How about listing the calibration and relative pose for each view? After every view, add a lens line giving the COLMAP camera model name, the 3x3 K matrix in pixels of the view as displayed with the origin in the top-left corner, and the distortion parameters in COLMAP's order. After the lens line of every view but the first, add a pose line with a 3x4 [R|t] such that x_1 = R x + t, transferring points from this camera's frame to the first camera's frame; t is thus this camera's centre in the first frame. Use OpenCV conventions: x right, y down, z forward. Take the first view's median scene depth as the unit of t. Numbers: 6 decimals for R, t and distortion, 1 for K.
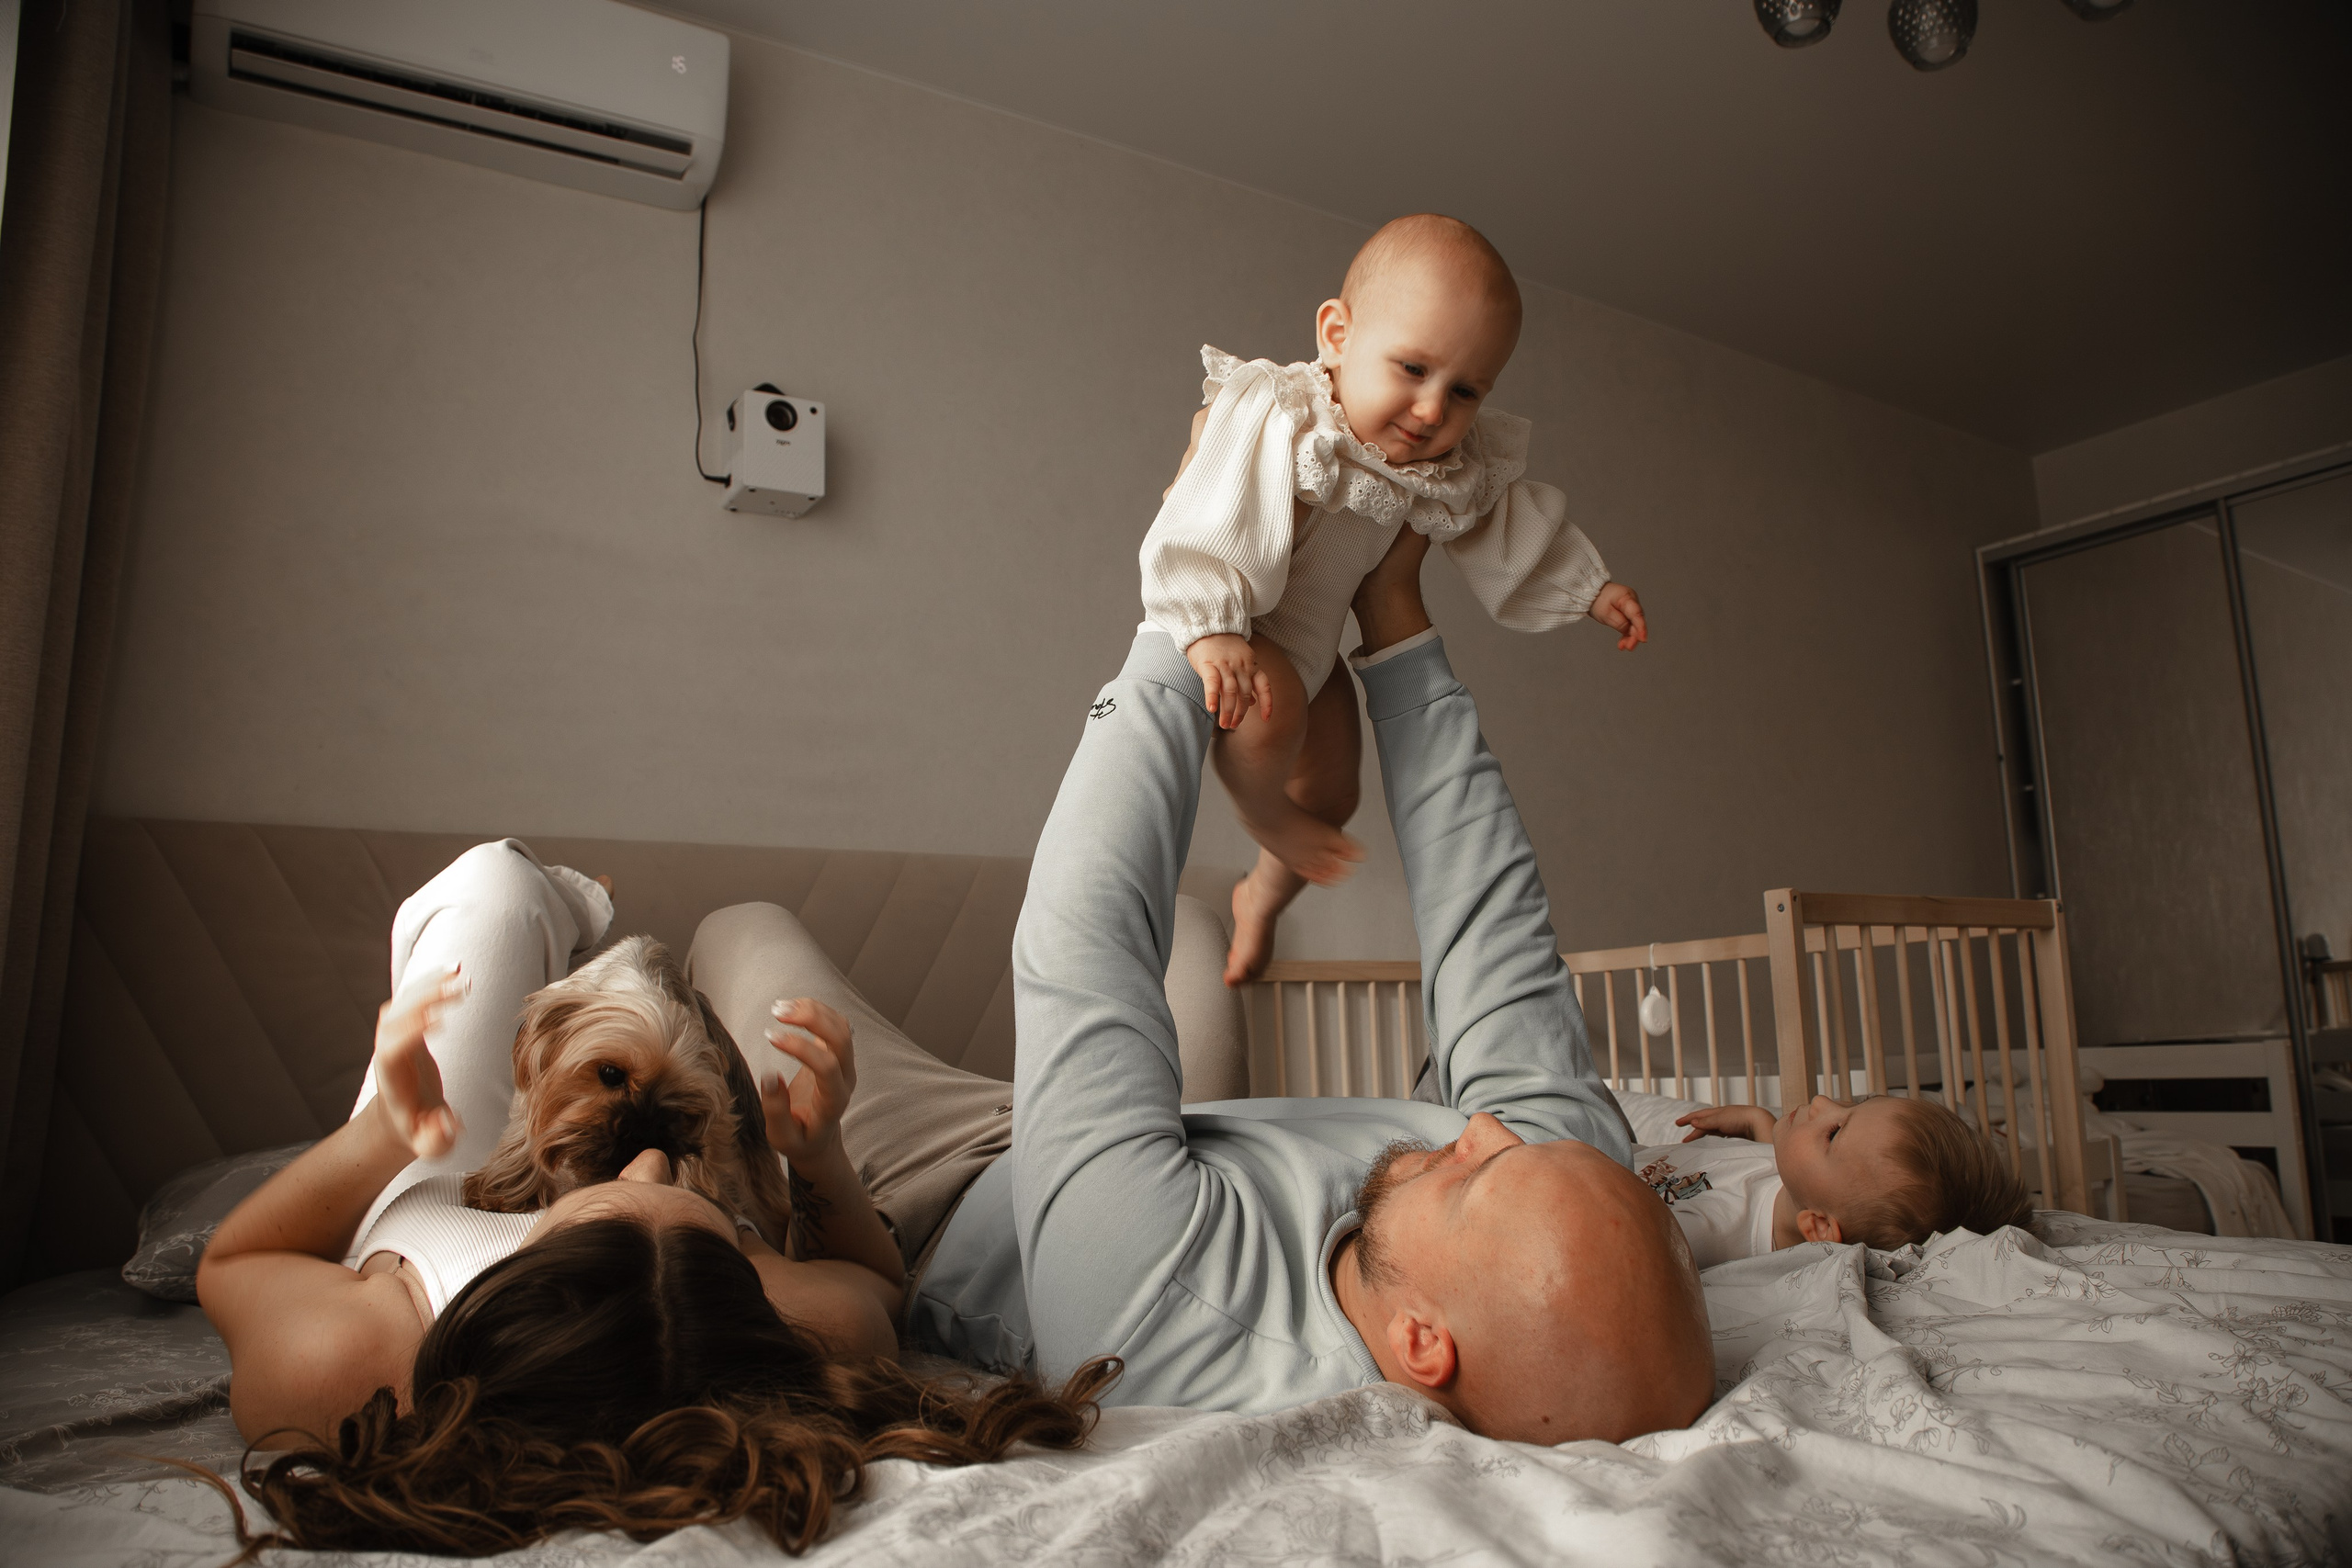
lens RADIAL K [[1572.1, 0, 1175.1], [0, 1572.1, 840.0], [0, 0, 1]] dist [-0.112606, 0.054558]
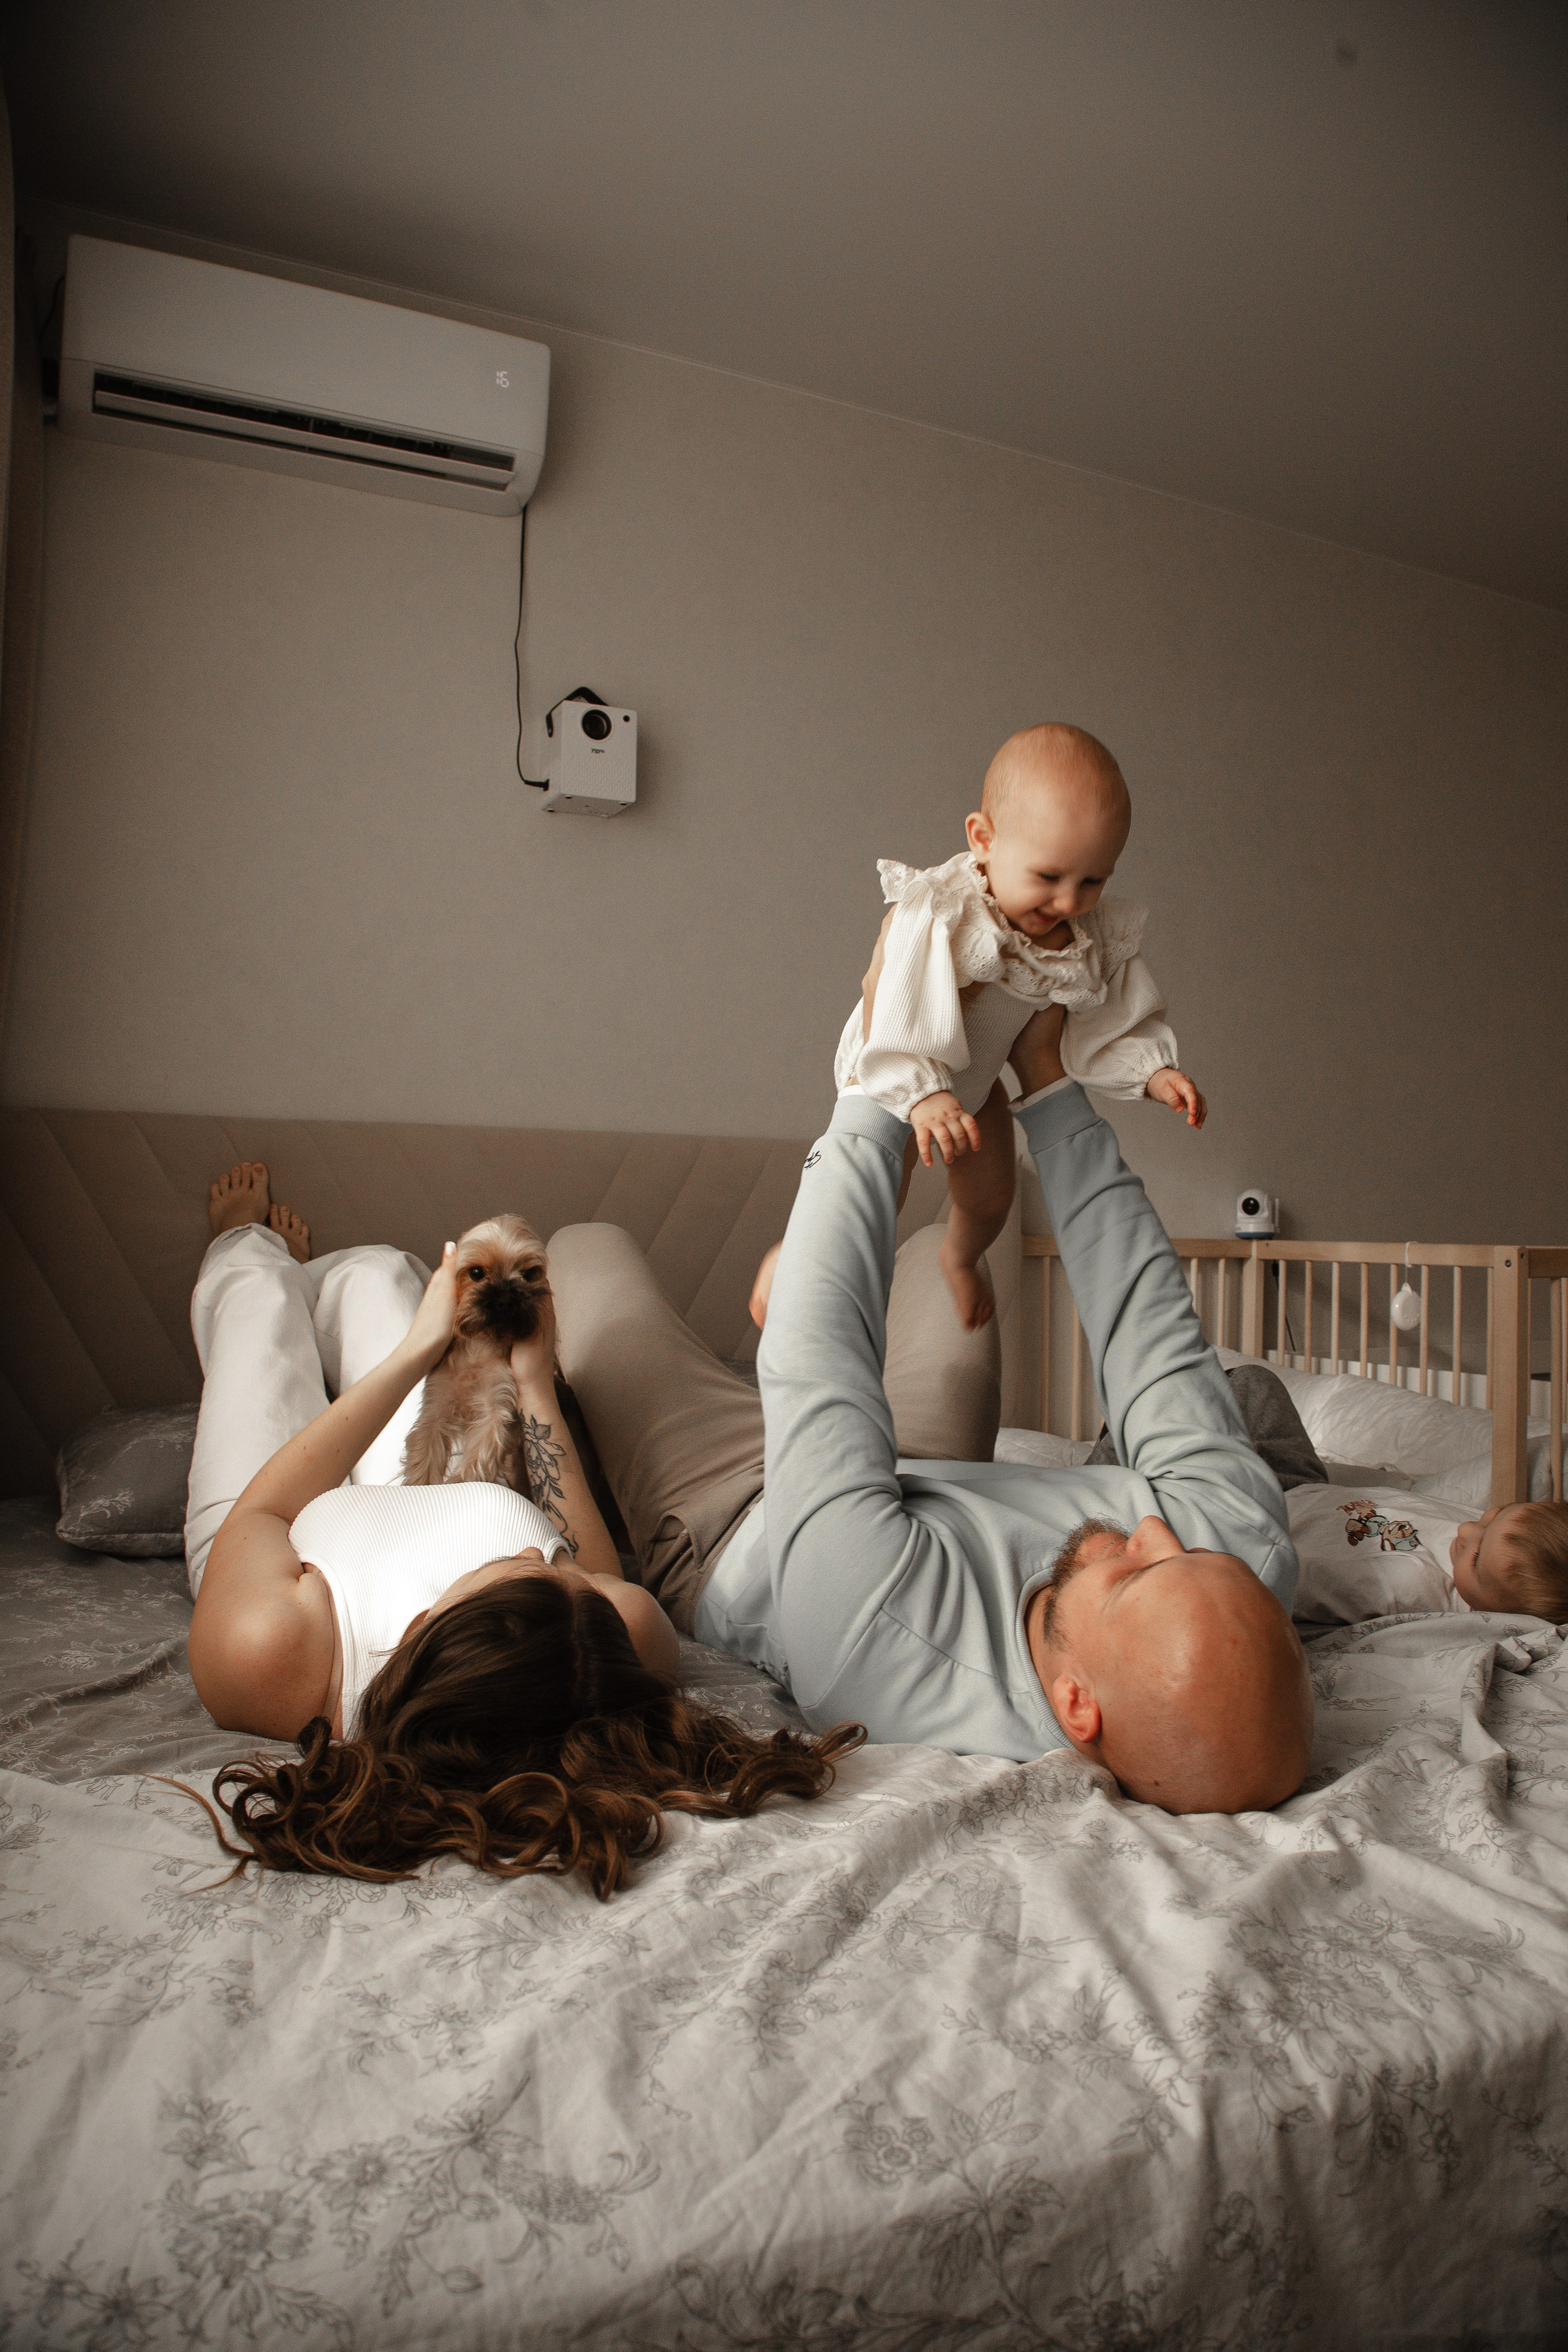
lens RADIAL K [[1572.2, 0, 796.6], [0, 1572.2, 1224.2], [0, 0, 1]] dist [-0.112606, 0.054558]
pose [[0.992991, 0.049077, -0.107520, 0.042489], [-0.034069, 0.989954, 0.137224, -0.288991], [0.113174, -0.132599, 0.984687, -0.252195]]
